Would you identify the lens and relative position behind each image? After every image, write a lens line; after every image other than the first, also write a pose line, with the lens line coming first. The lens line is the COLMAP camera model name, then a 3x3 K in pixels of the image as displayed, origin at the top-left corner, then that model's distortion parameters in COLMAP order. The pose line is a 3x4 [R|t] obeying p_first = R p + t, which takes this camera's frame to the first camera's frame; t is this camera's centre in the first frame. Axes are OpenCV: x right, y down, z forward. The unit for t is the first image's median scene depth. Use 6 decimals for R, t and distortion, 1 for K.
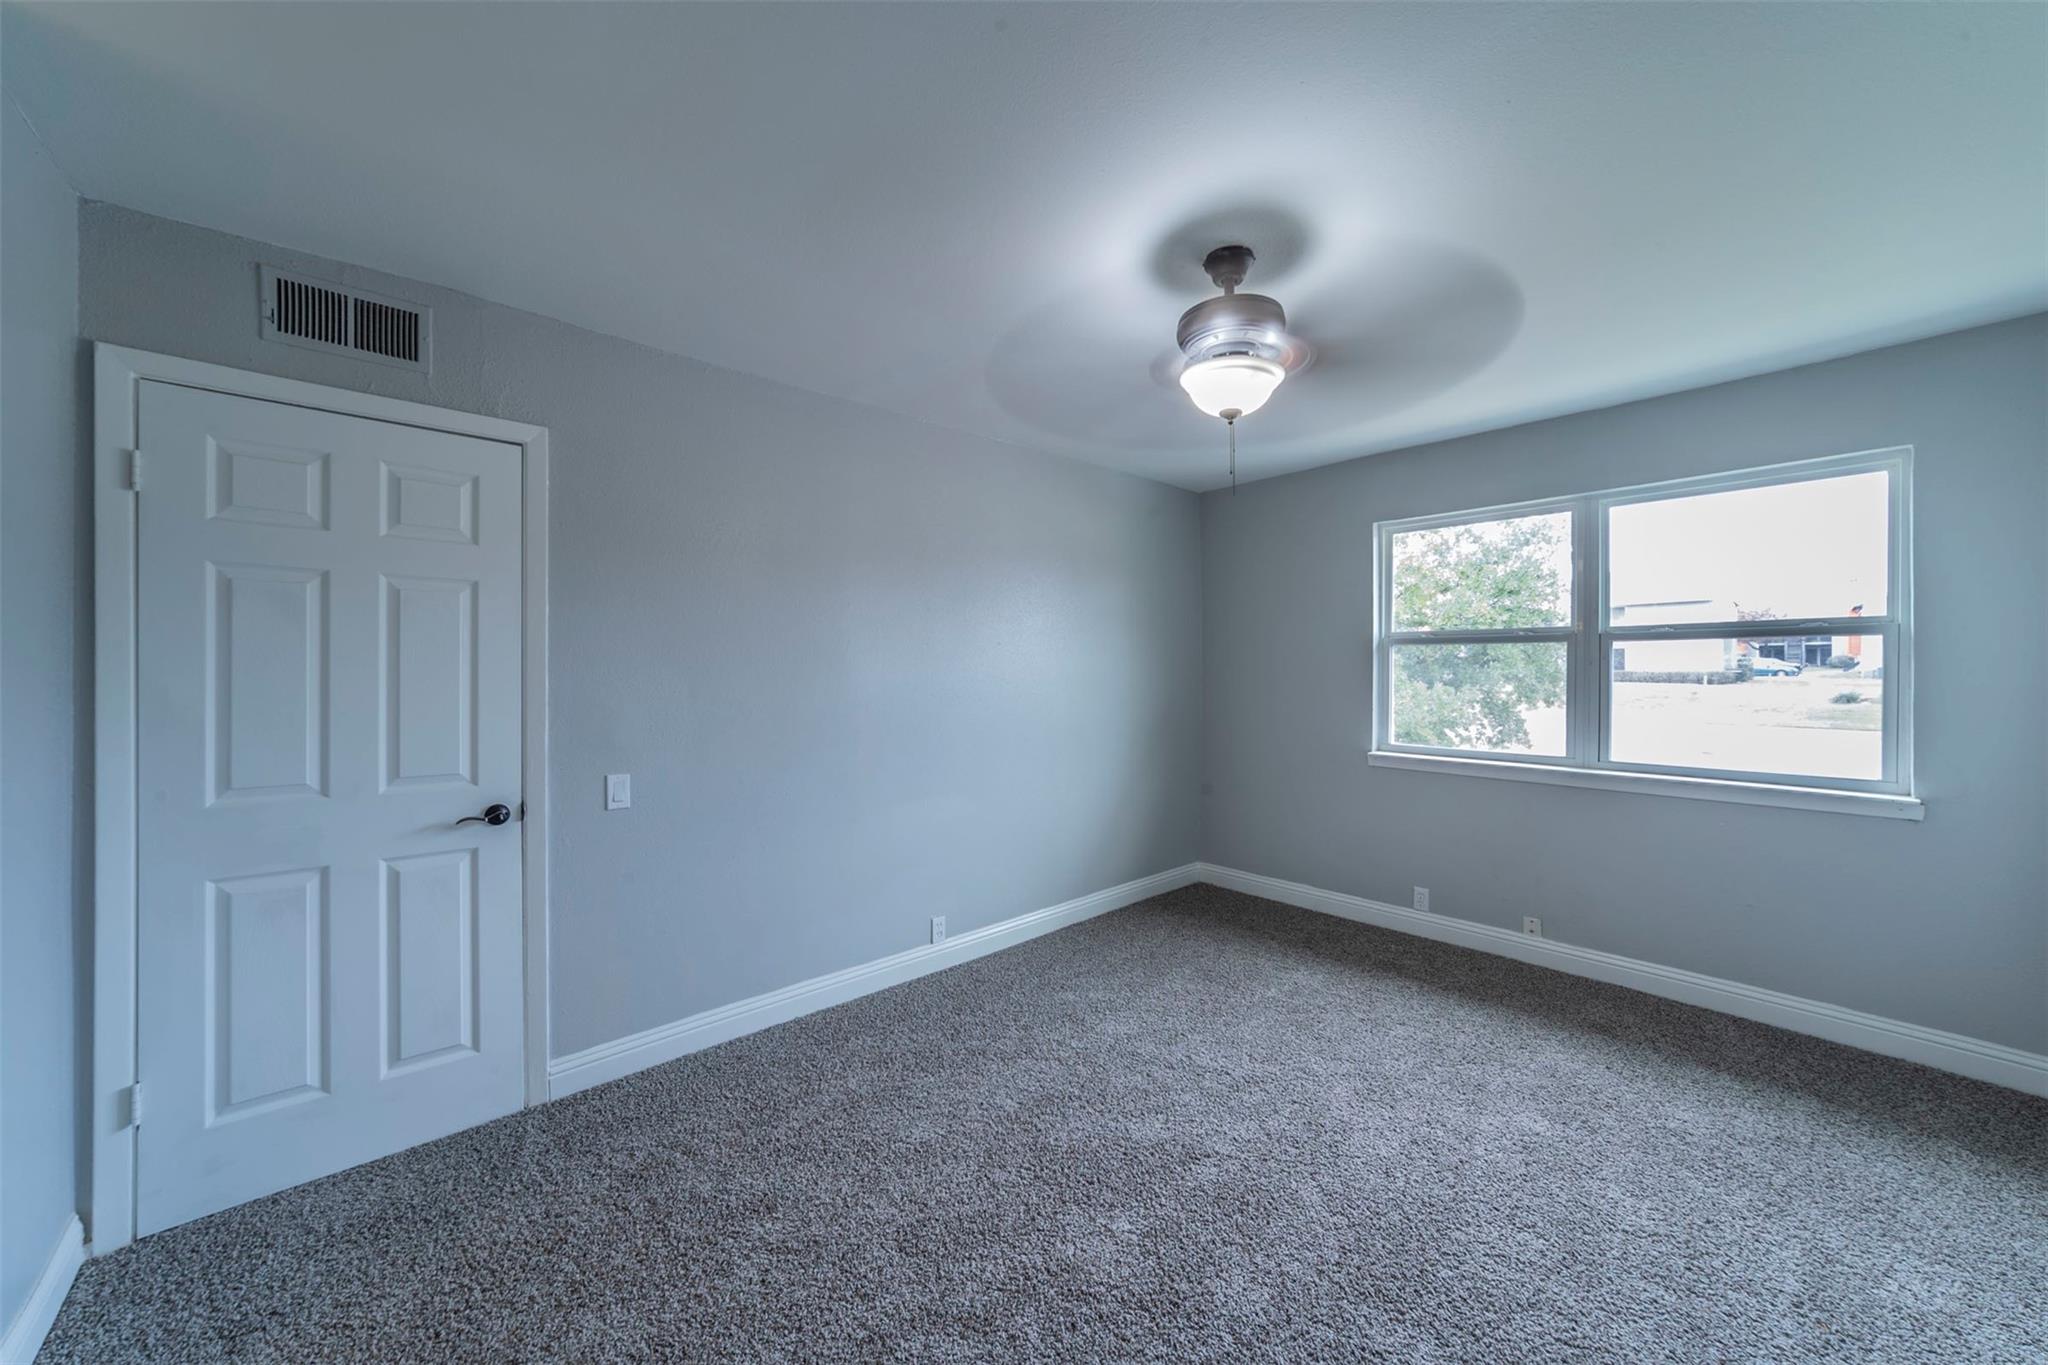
lens RADIAL K [[804.2, 0, 1051.4], [0, 804.2, 670.5], [0, 0, 1]] dist [-0.001284, 0.007347]
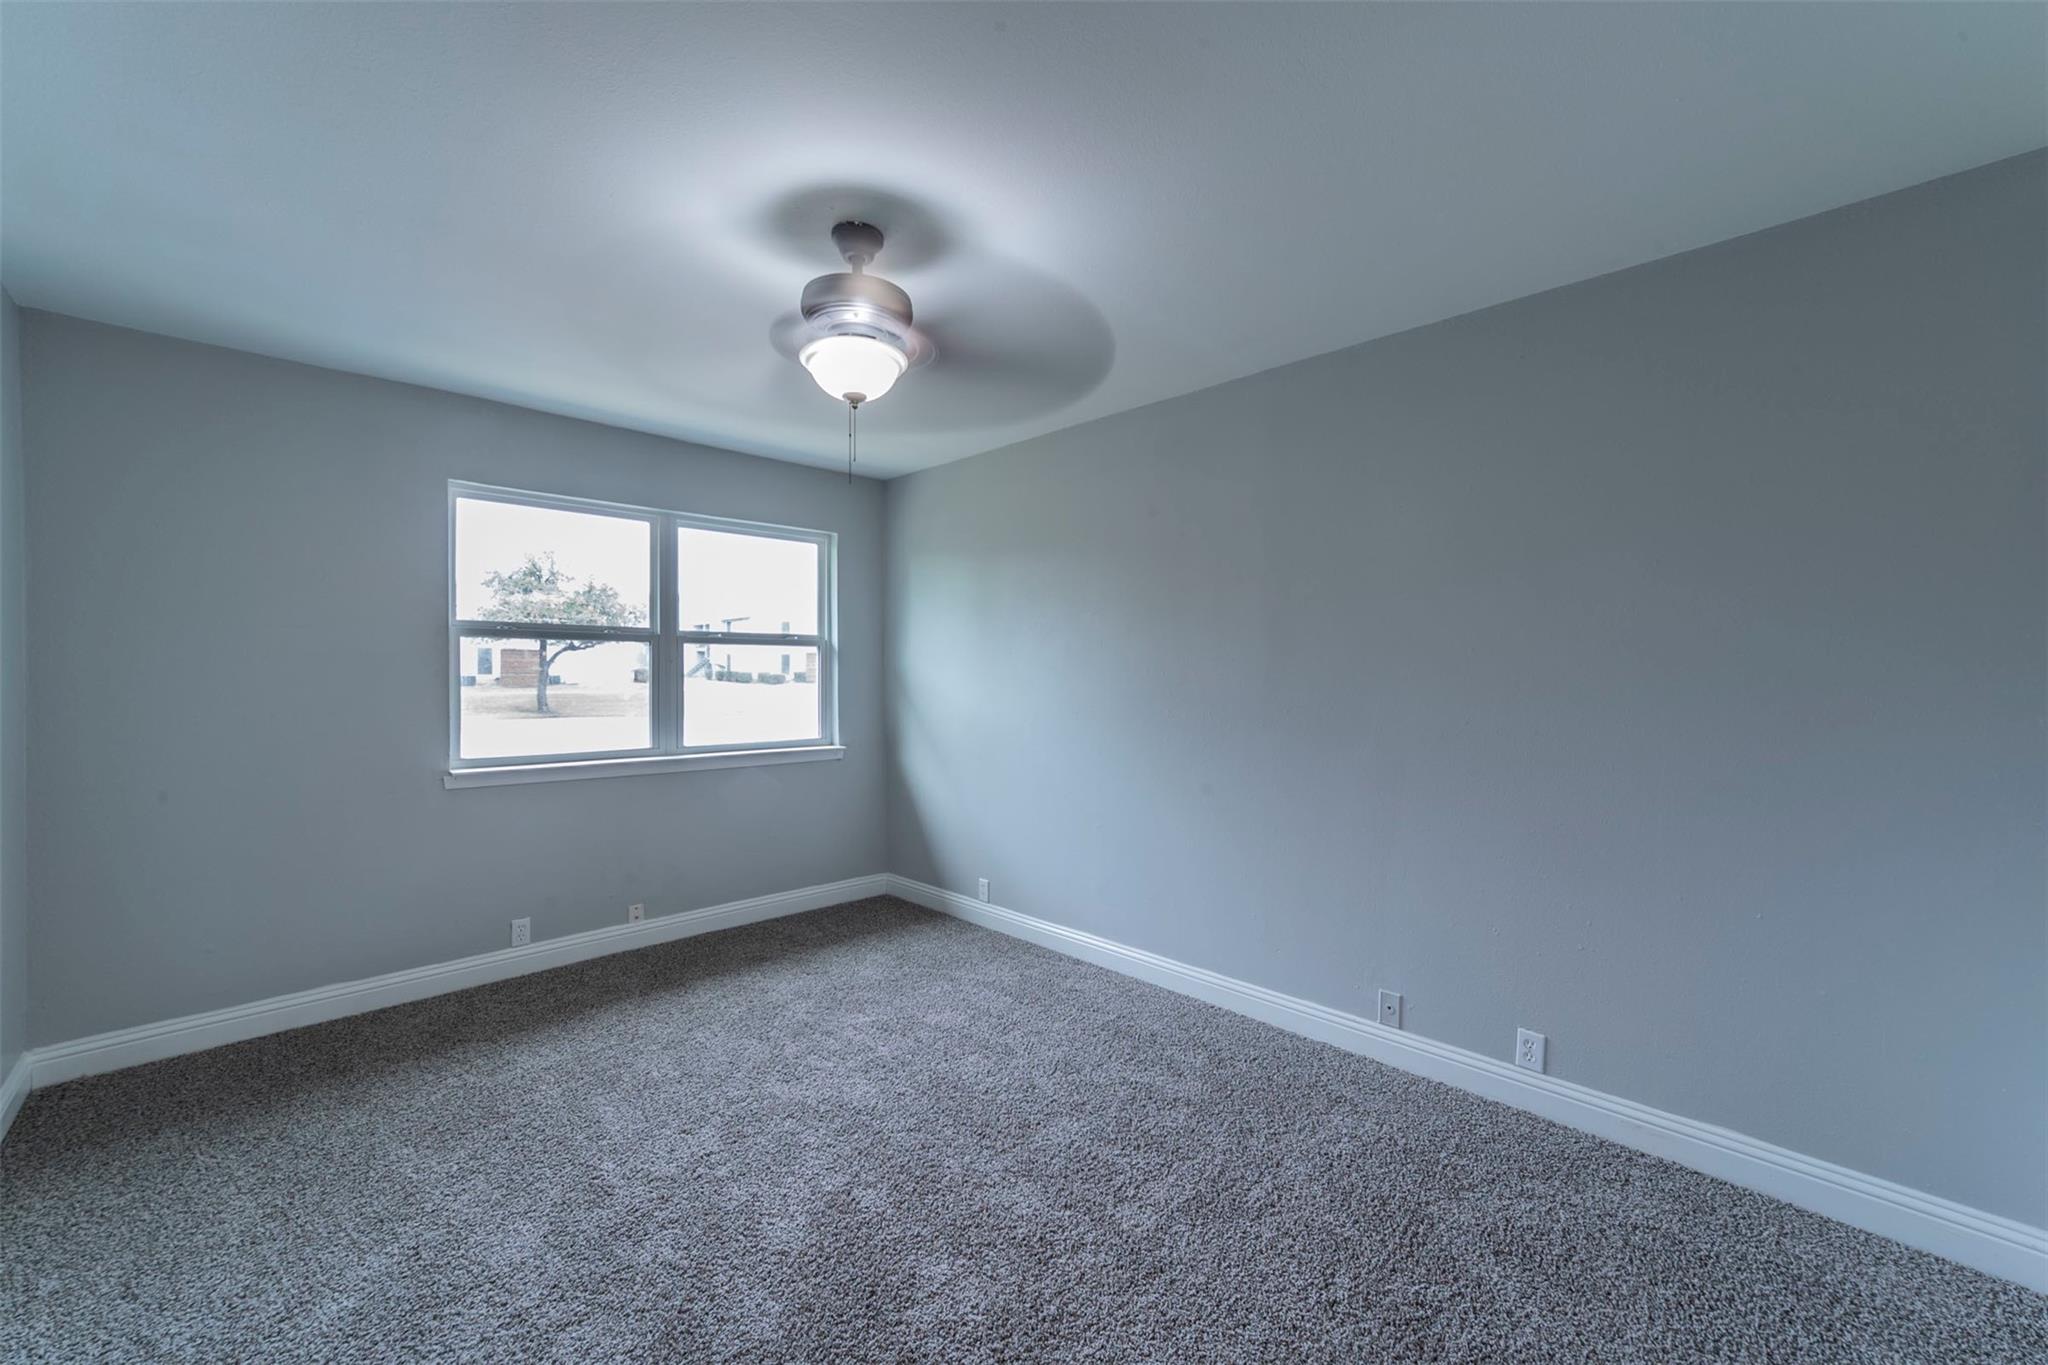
lens RADIAL K [[804.2, 0, 1051.4], [0, 804.2, 670.5], [0, 0, 1]] dist [-0.001284, 0.007347]
pose [[-0.076115, -0.002656, 0.997095, -0.511237], [-0.006470, 0.999977, 0.002170, -0.003254], [-0.997078, -0.006286, -0.076131, 0.570617]]
